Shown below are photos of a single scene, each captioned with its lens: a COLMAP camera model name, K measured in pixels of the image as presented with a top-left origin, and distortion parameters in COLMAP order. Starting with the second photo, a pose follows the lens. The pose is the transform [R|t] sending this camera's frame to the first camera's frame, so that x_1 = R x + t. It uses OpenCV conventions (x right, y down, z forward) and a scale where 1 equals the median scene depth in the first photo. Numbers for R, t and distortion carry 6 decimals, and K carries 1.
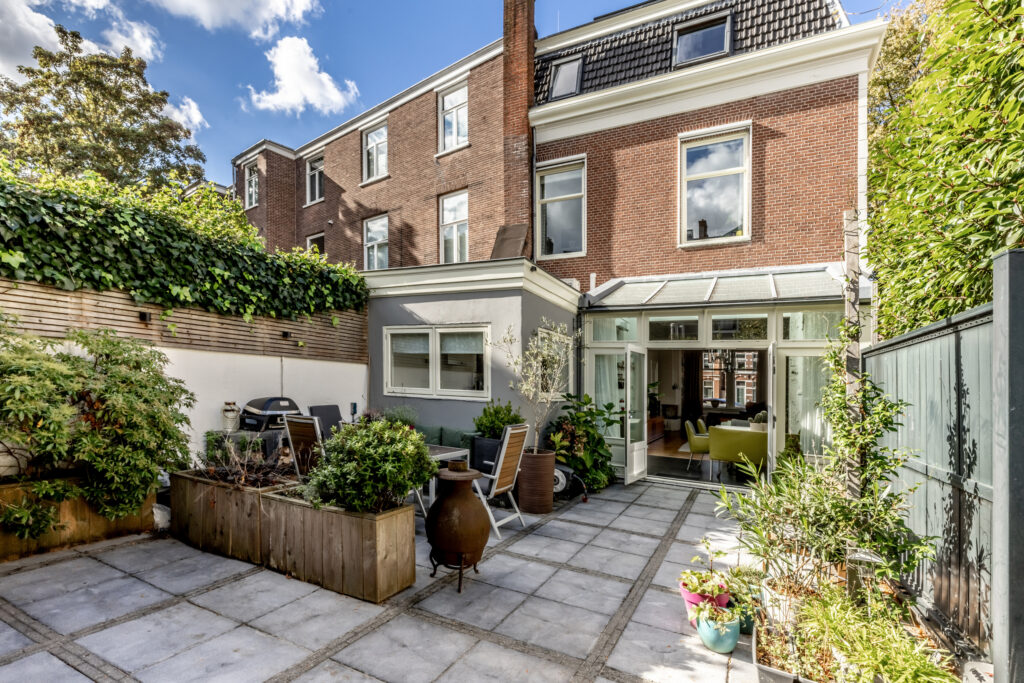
lens RADIAL K [[492.4, 0, 511.7], [0, 492.4, 362.4], [0, 0, 1]] dist [-0.003634, -0.000079]
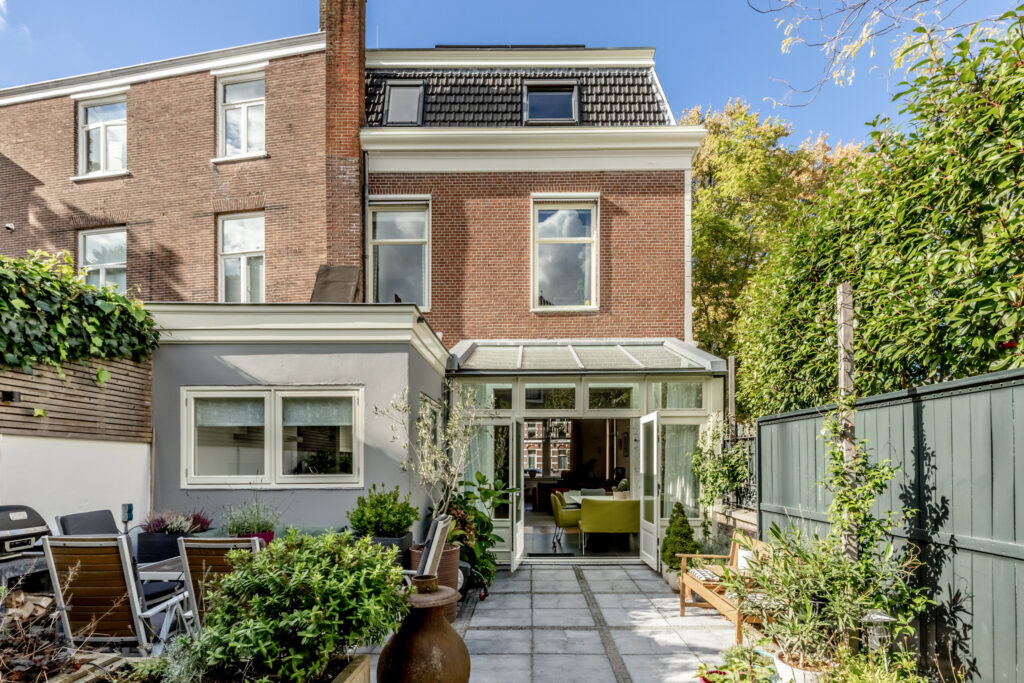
lens RADIAL K [[529.5, 0, 556.1], [0, 529.5, 419.7], [0, 0, 1]] dist [0.000785, -0.001145]
pose [[0.882217, -0.005766, 0.470807, -0.139492], [0.017767, 0.999621, -0.021050, -0.003372], [-0.470507, 0.026936, 0.881985, 0.110792]]
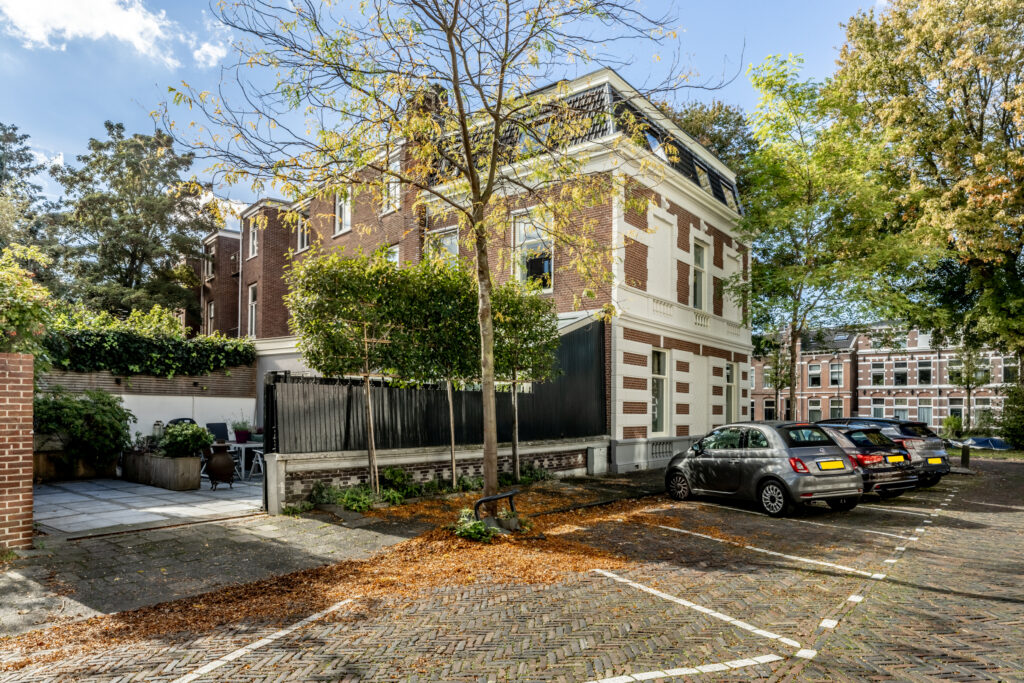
lens RADIAL K [[652.5, 0, 539.0], [0, 652.5, 316.5], [0, 0, 1]] dist [-0.007743, -0.003054]
pose [[0.985551, -0.052576, -0.161011, 0.893254], [0.036368, 0.994119, -0.102008, -0.009238], [0.165427, 0.094679, 0.981667, -0.877562]]
